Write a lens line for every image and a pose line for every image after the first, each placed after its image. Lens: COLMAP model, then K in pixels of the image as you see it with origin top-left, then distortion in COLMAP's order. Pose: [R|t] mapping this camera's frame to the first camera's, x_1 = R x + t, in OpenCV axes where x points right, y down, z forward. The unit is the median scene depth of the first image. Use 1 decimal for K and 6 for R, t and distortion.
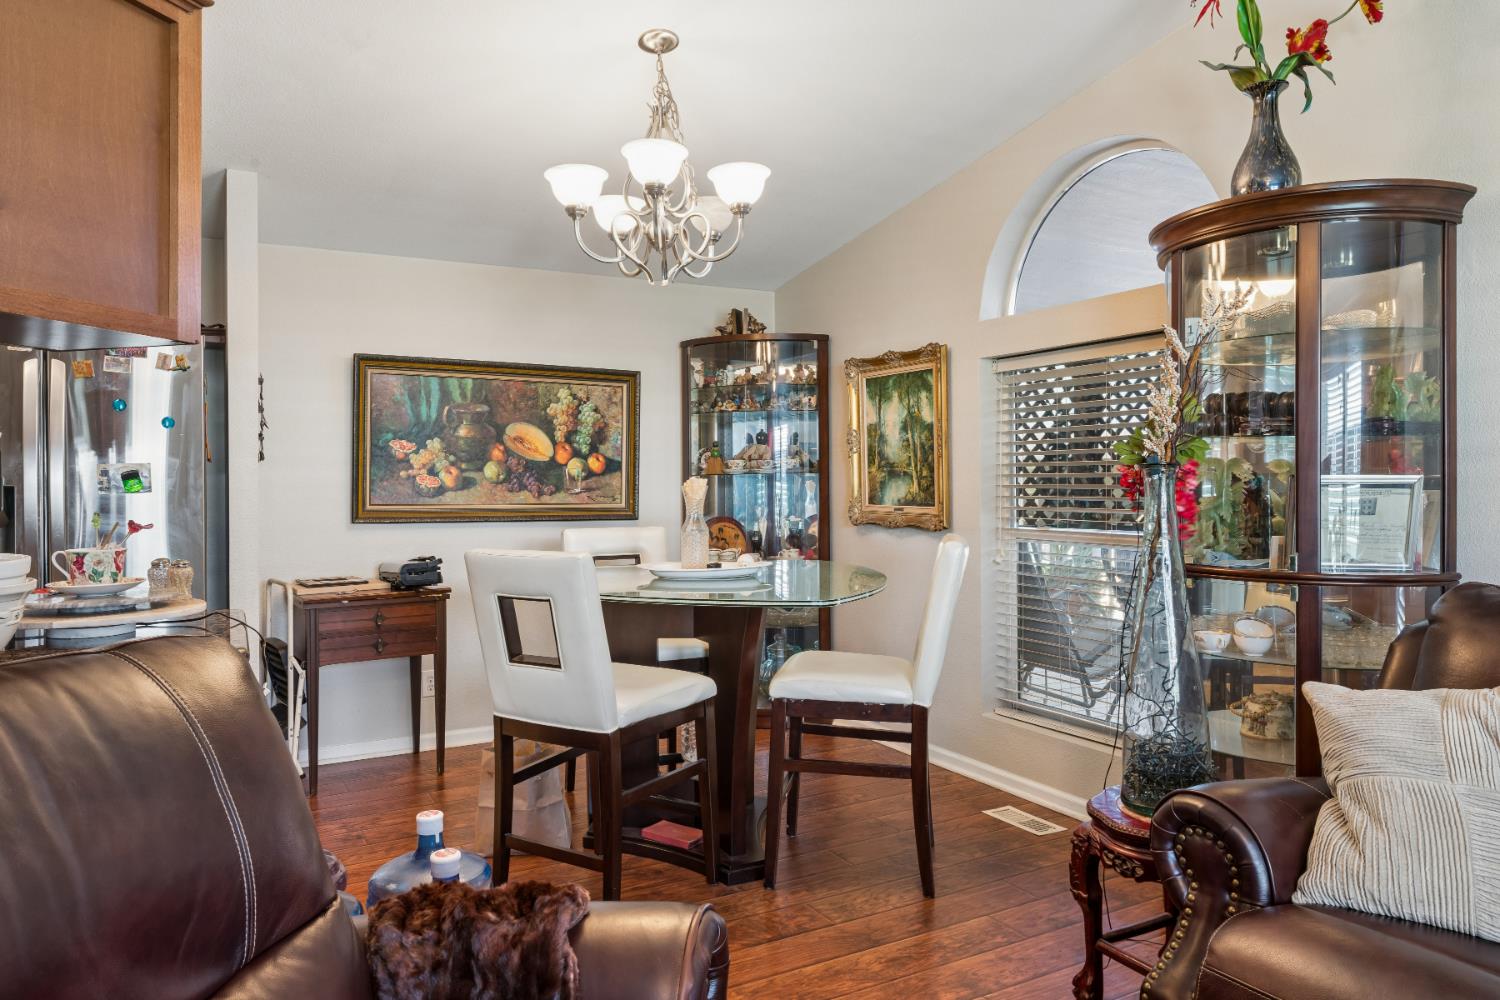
lens RADIAL K [[987.2, 0, 753.9], [0, 987.2, 486.0], [0, 0, 1]] dist [0.002355, -0.002189]
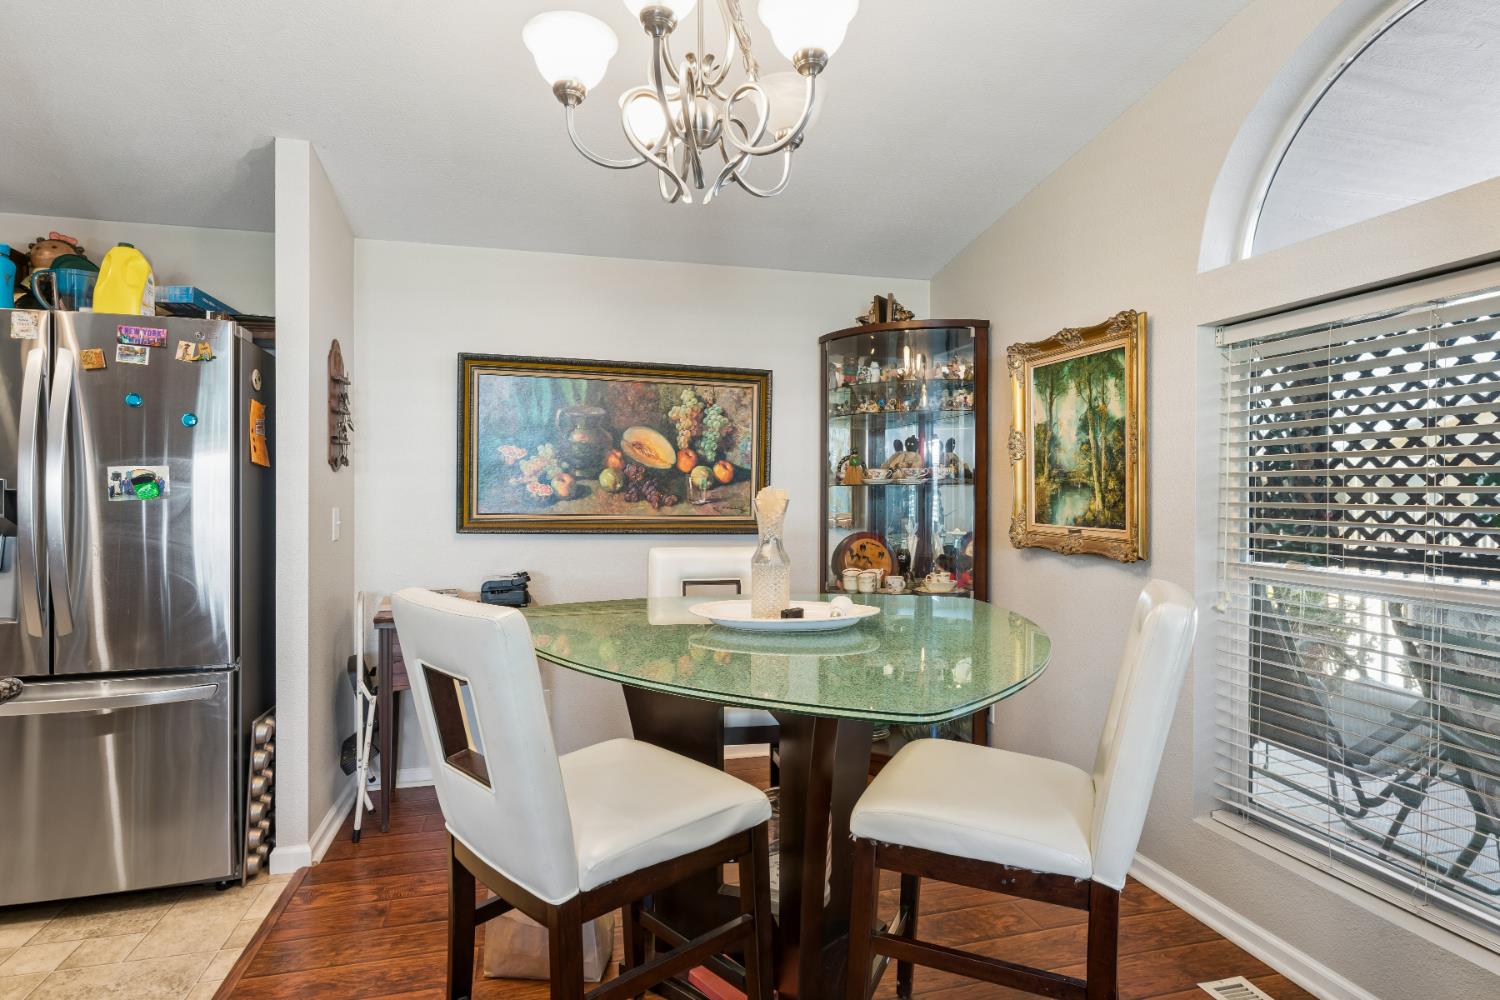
lens RADIAL K [[792.7, 0, 754.5], [0, 792.7, 499.5], [0, 0, 1]] dist [-0.005704, 0.001783]
pose [[0.970634, 0.012840, -0.240220, 0.050314], [-0.011595, 0.999911, 0.006595, -0.002707], [0.240283, -0.003616, 0.970696, 0.326501]]
